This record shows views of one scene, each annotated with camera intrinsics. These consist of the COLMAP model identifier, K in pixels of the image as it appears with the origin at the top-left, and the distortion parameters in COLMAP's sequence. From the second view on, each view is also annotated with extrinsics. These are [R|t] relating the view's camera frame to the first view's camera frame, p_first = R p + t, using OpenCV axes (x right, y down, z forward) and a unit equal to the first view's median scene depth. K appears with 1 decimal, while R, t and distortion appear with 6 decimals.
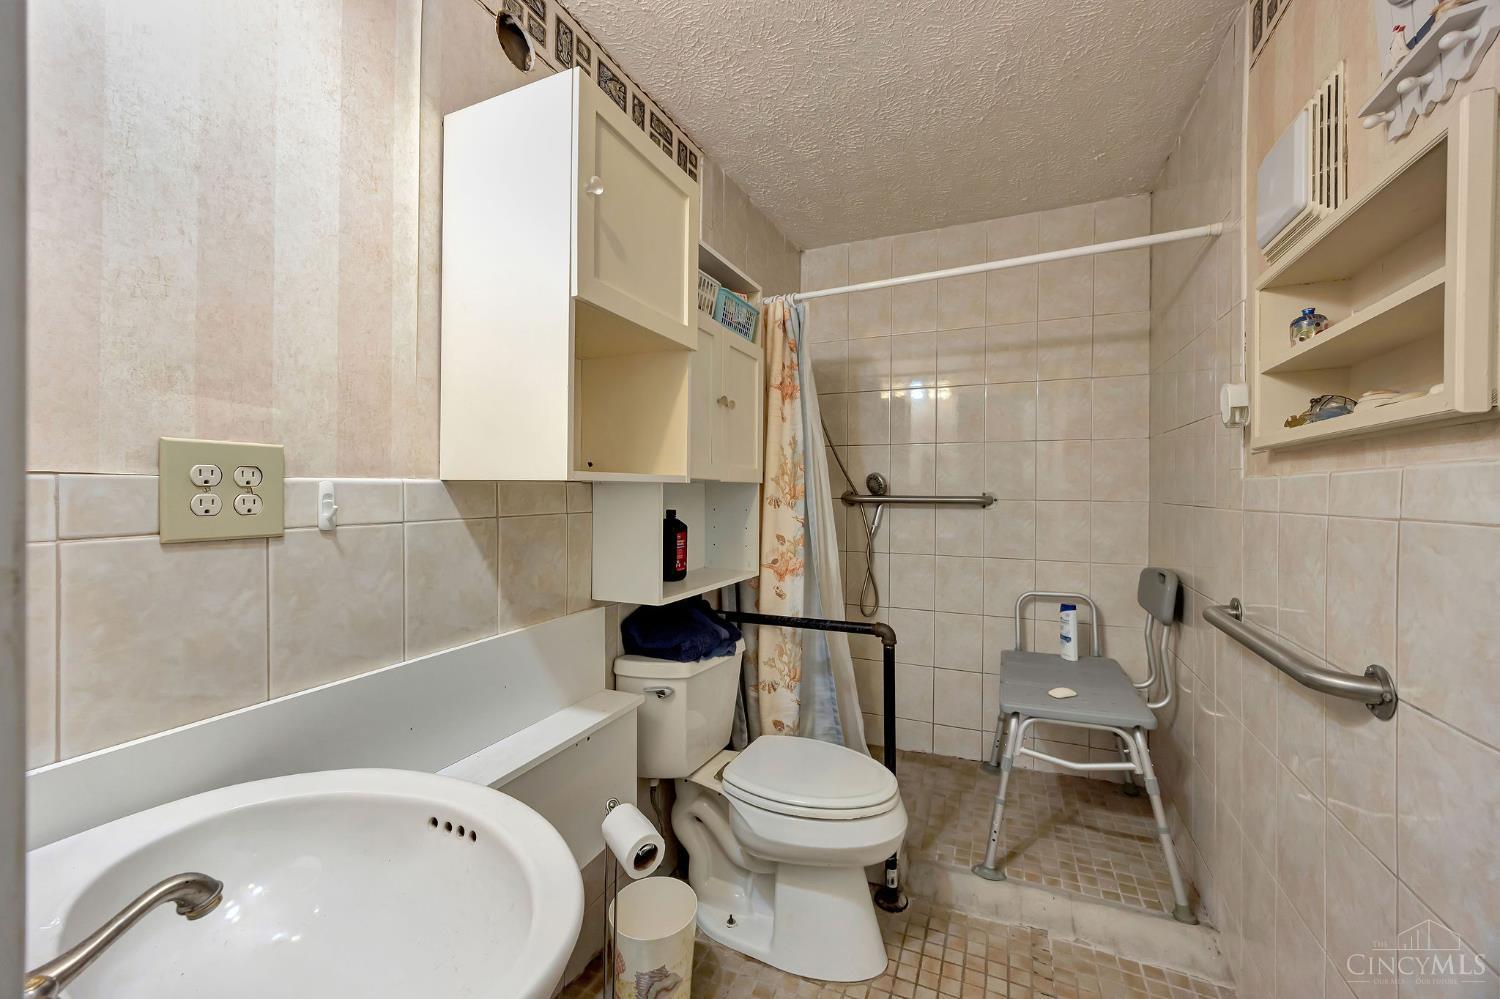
lens RADIAL K [[570.4, 0, 745.3], [0, 570.4, 498.1], [0, 0, 1]] dist [-0.003078, -0.000129]
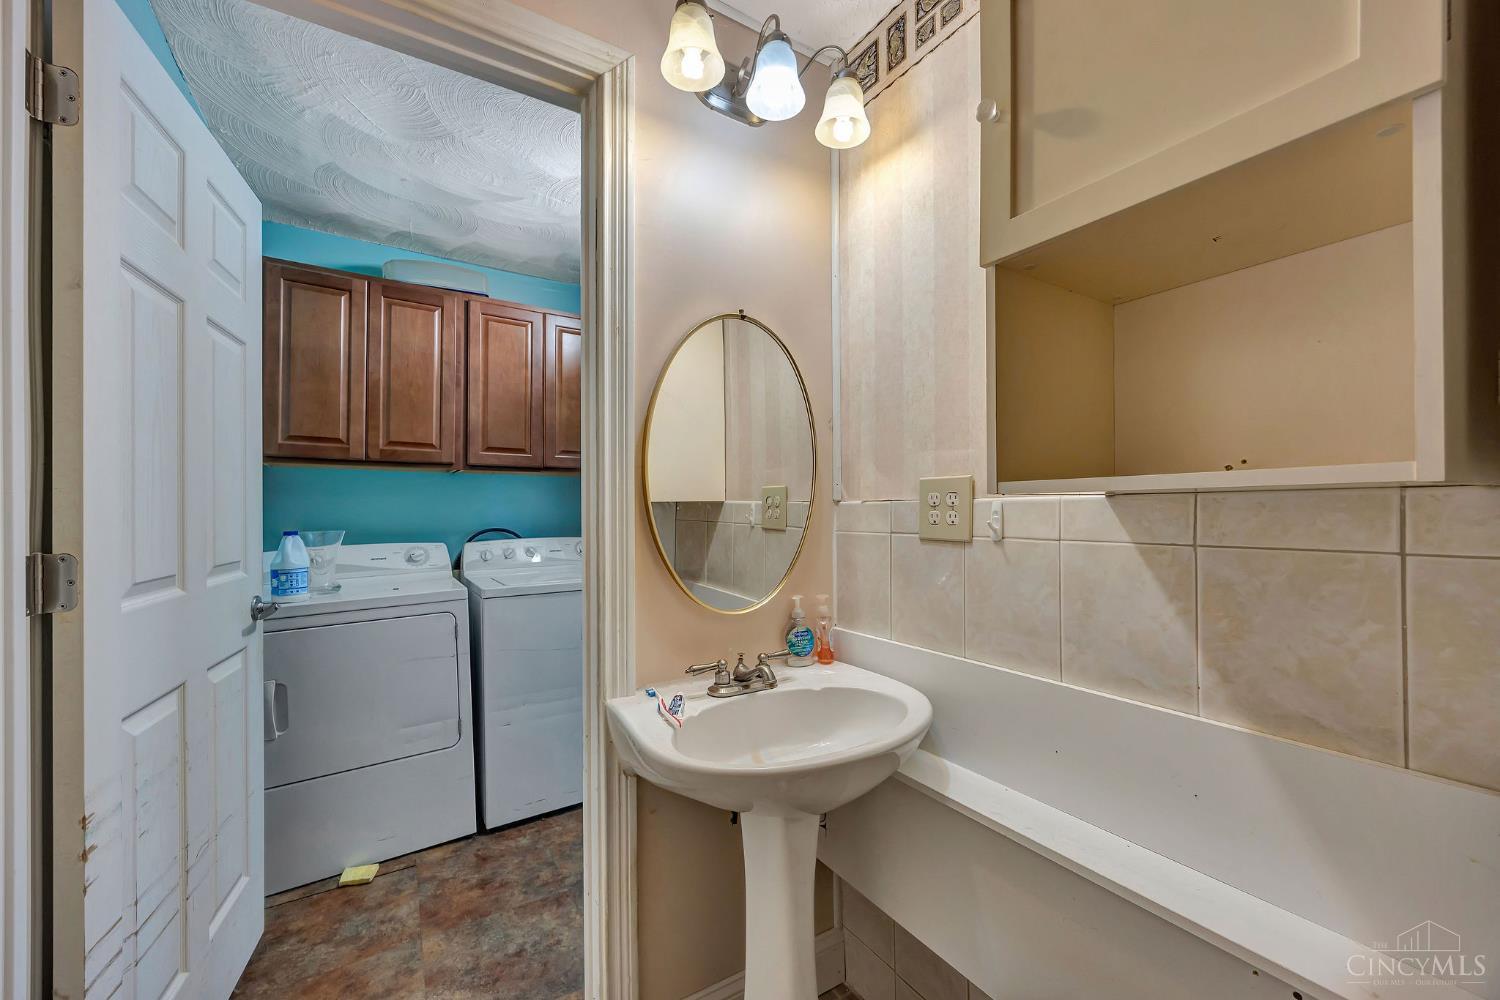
lens RADIAL K [[570.4, 0, 745.3], [0, 570.4, 498.6], [0, 0, 1]] dist [-0.003078, -0.000129]
pose [[-0.557457, -0.007950, -0.830168, 0.542308], [-0.000058, 0.999955, -0.009536, -0.020562], [0.830206, -0.005268, -0.557432, 1.138276]]
